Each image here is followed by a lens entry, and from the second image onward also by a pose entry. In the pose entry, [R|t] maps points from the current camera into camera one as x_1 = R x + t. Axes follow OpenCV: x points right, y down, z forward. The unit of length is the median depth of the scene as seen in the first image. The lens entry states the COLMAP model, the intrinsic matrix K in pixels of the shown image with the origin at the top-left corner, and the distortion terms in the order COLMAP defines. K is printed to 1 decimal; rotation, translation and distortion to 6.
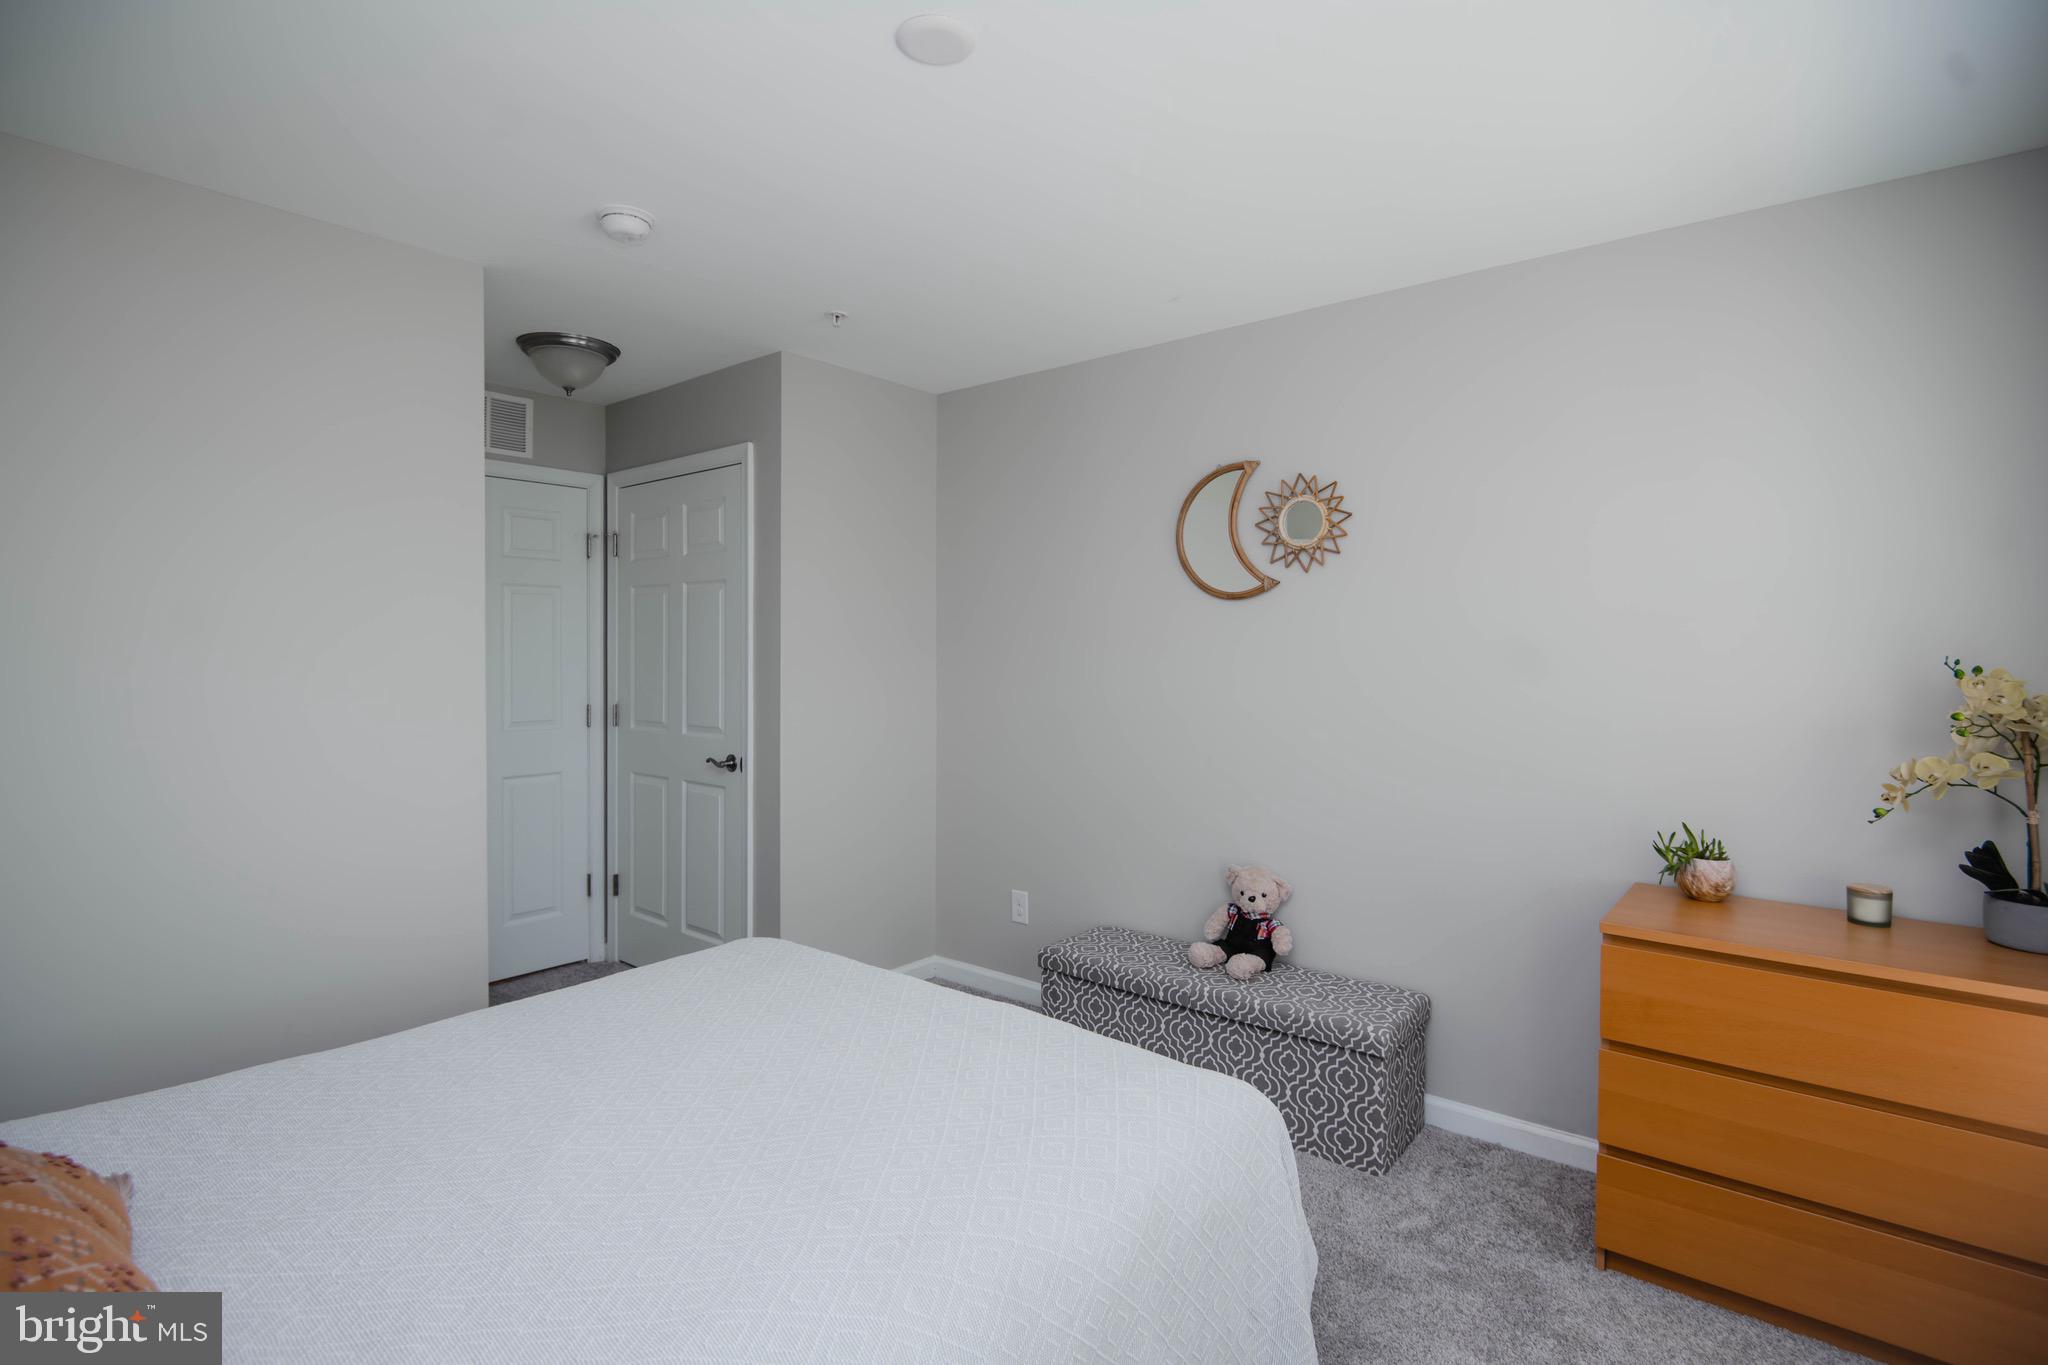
lens RADIAL K [[937.2, 0, 1024.0], [0, 937.2, 682.5], [0, 0, 1]] dist [-0.021825, -0.001149]
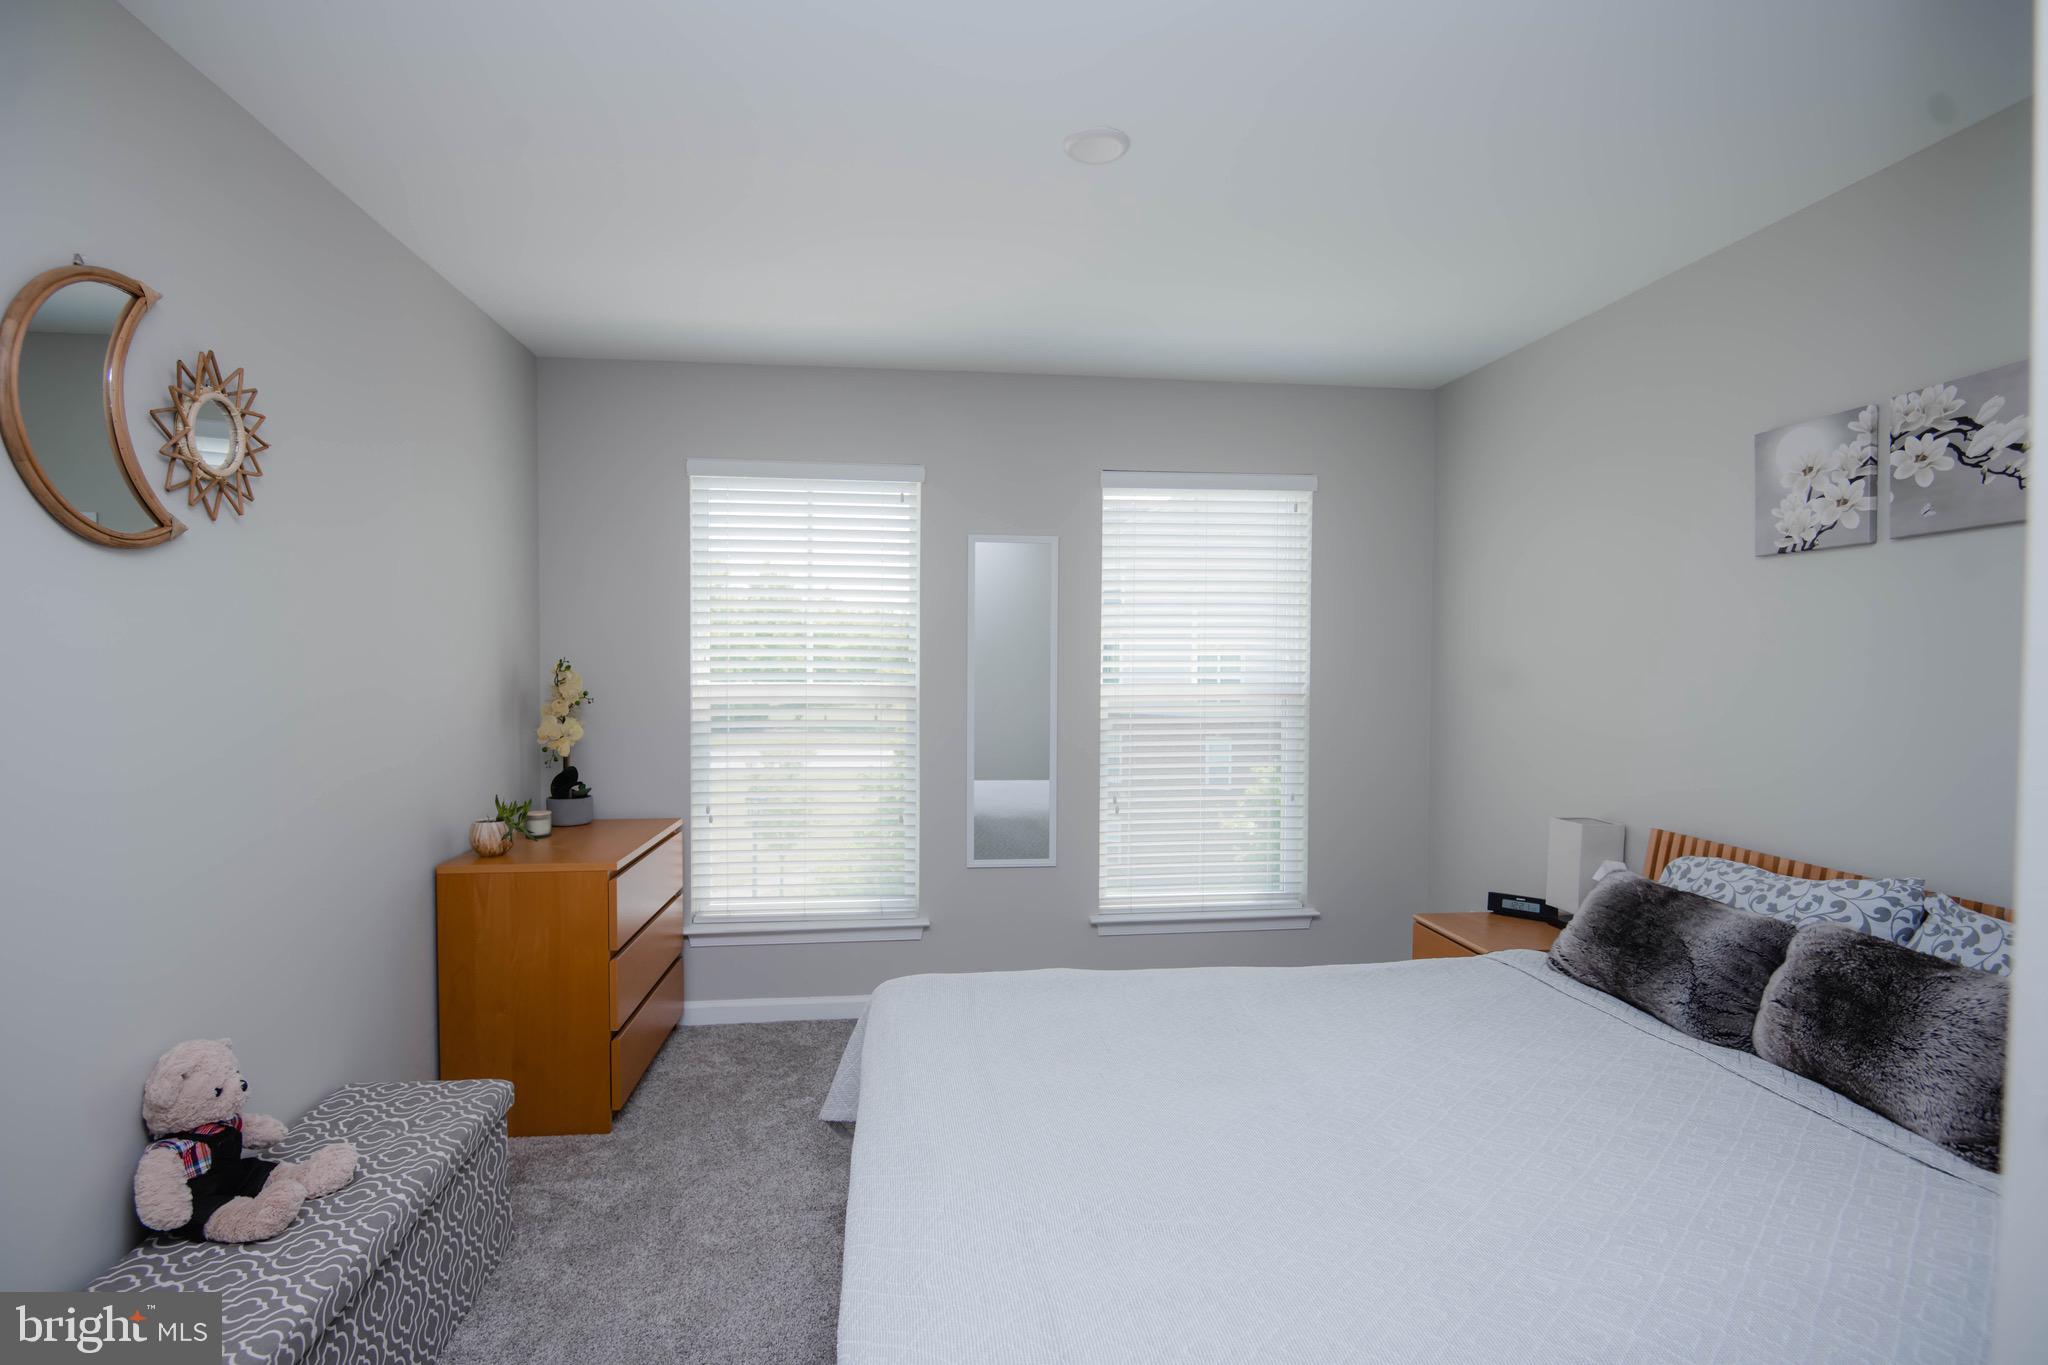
lens RADIAL K [[999.4, 0, 1024.0], [0, 999.4, 682.5], [0, 0, 1]] dist [-0.000410, -0.023304]
pose [[-0.714904, -0.026911, 0.698704, -0.507030], [0.001624, 0.999193, 0.040145, -0.037632], [-0.699221, 0.029835, -0.714283, 1.072501]]
